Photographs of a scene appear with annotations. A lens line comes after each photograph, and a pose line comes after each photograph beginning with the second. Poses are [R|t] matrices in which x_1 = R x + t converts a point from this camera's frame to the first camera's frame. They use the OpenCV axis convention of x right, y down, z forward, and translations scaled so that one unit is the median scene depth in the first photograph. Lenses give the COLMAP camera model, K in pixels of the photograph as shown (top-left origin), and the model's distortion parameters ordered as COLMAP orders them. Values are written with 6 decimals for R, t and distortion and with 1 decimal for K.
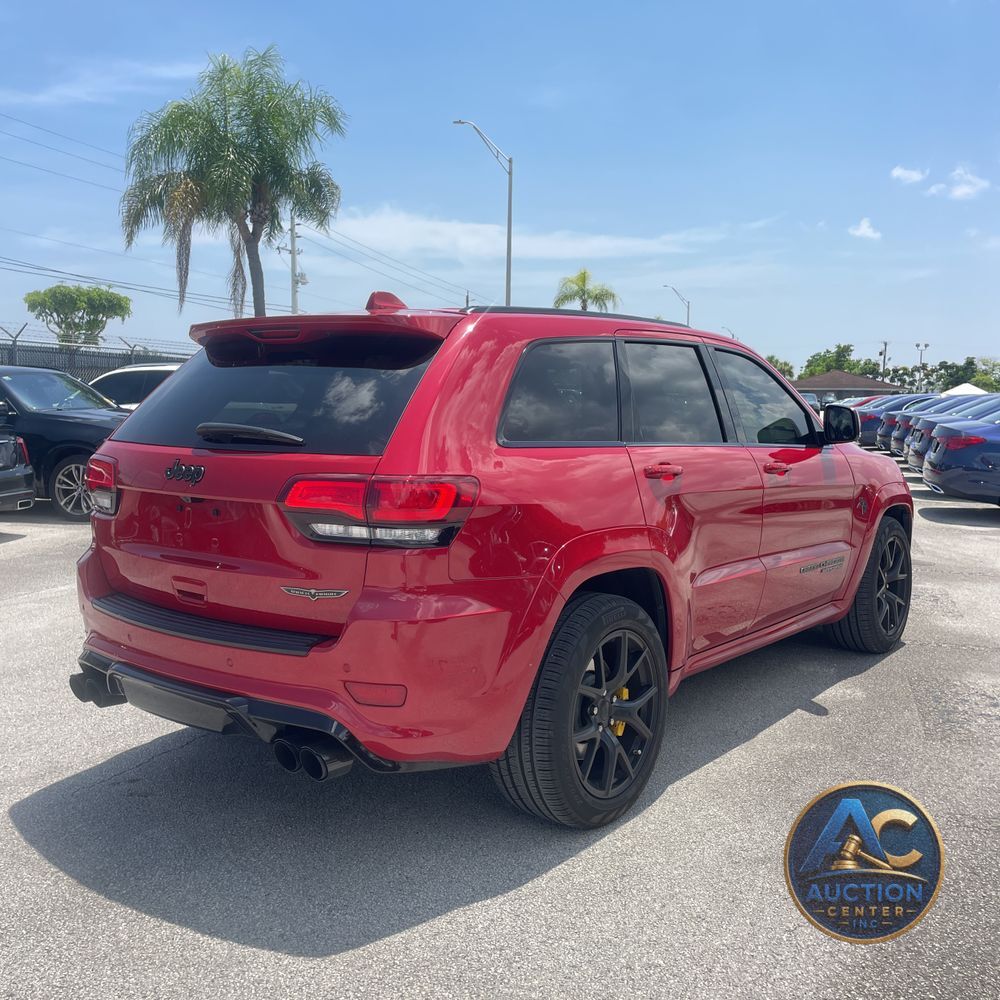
lens RADIAL K [[1009.5, 0, 500.0], [0, 1009.5, 500.0], [0, 0, 1]] dist [0.069045, -0.004146]
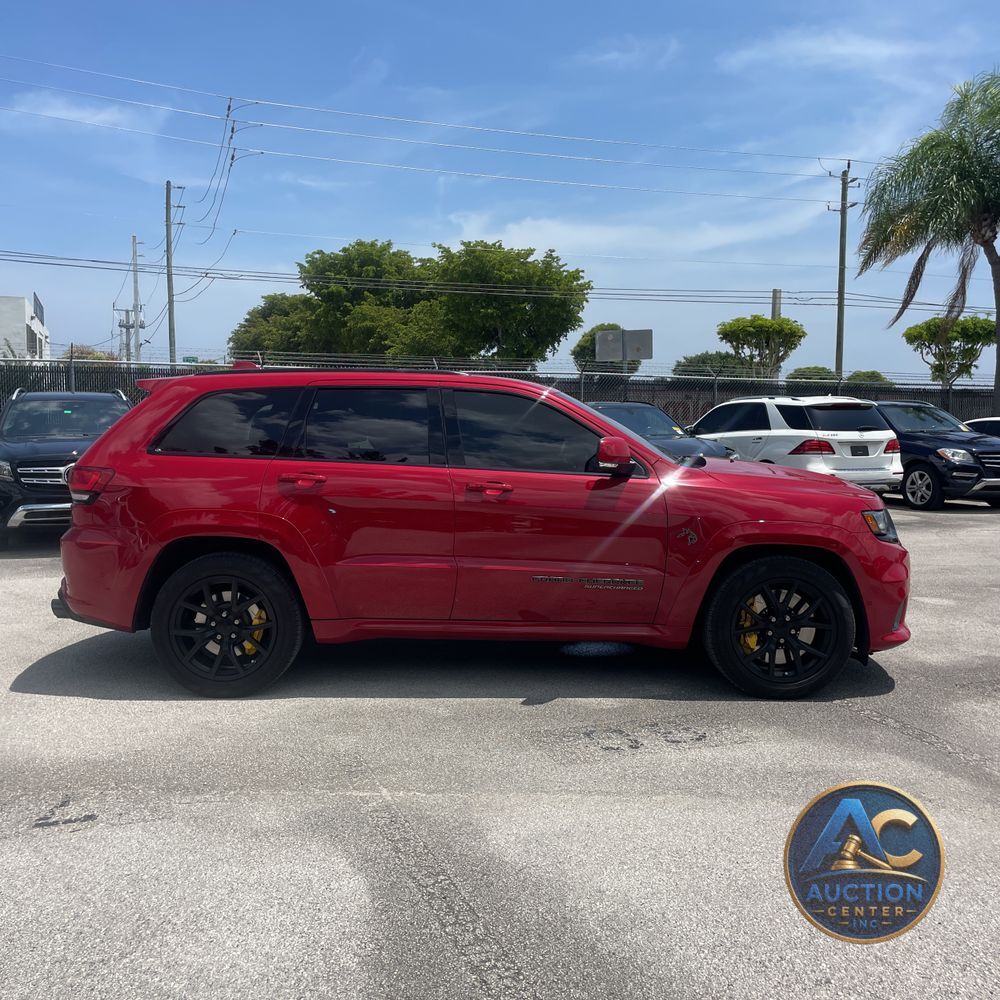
lens RADIAL K [[1010.3, 0, 504.1], [0, 1010.3, 499.0], [0, 0, 1]] dist [0.069356, -0.087988]
pose [[0.622540, 0.063117, -0.780039, 0.222431], [-0.084756, 0.996317, 0.012974, -0.007217], [0.777985, 0.058036, 0.625597, 0.054693]]
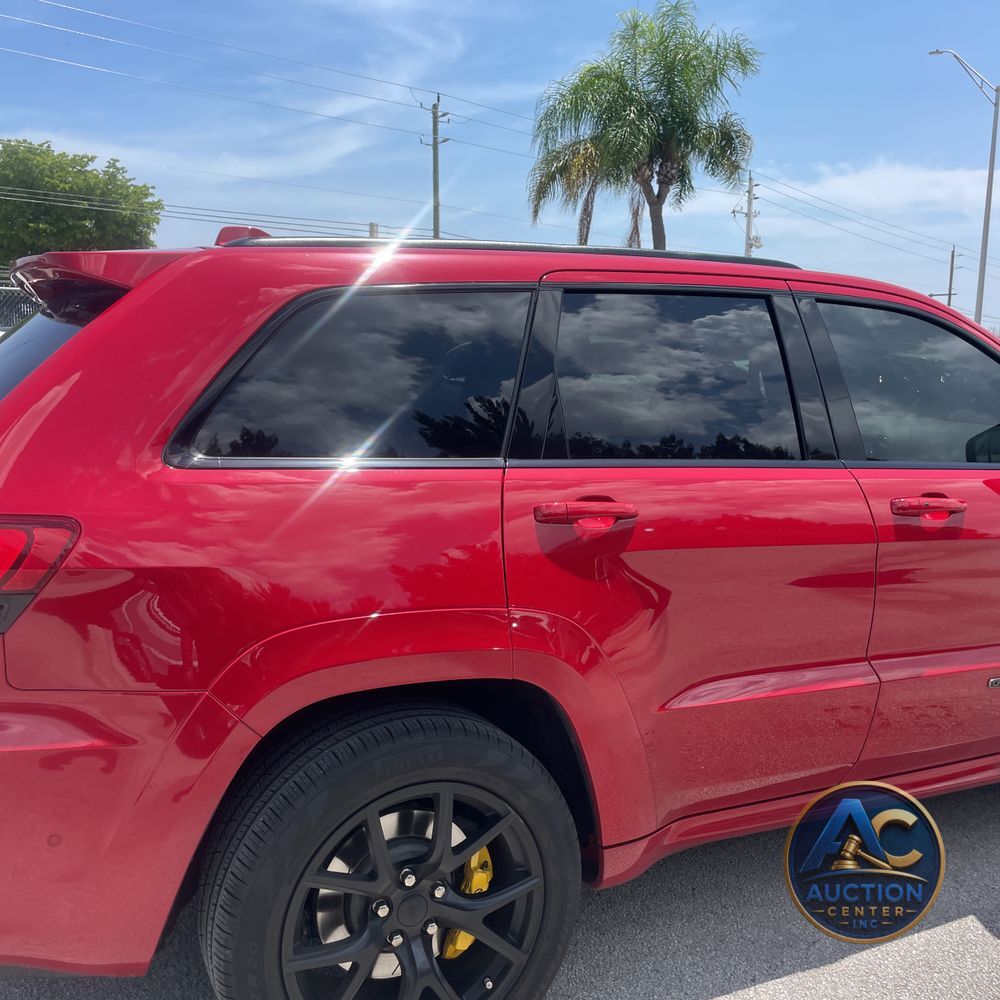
lens RADIAL K [[1010.3, 0, 504.1], [0, 1010.3, 499.0], [0, 0, 1]] dist [0.069356, -0.087988]
pose [[0.899129, 0.062960, -0.433131, 0.059315], [-0.050017, 0.997897, 0.041225, -0.009171], [0.434816, -0.015403, 0.900388, 0.072558]]
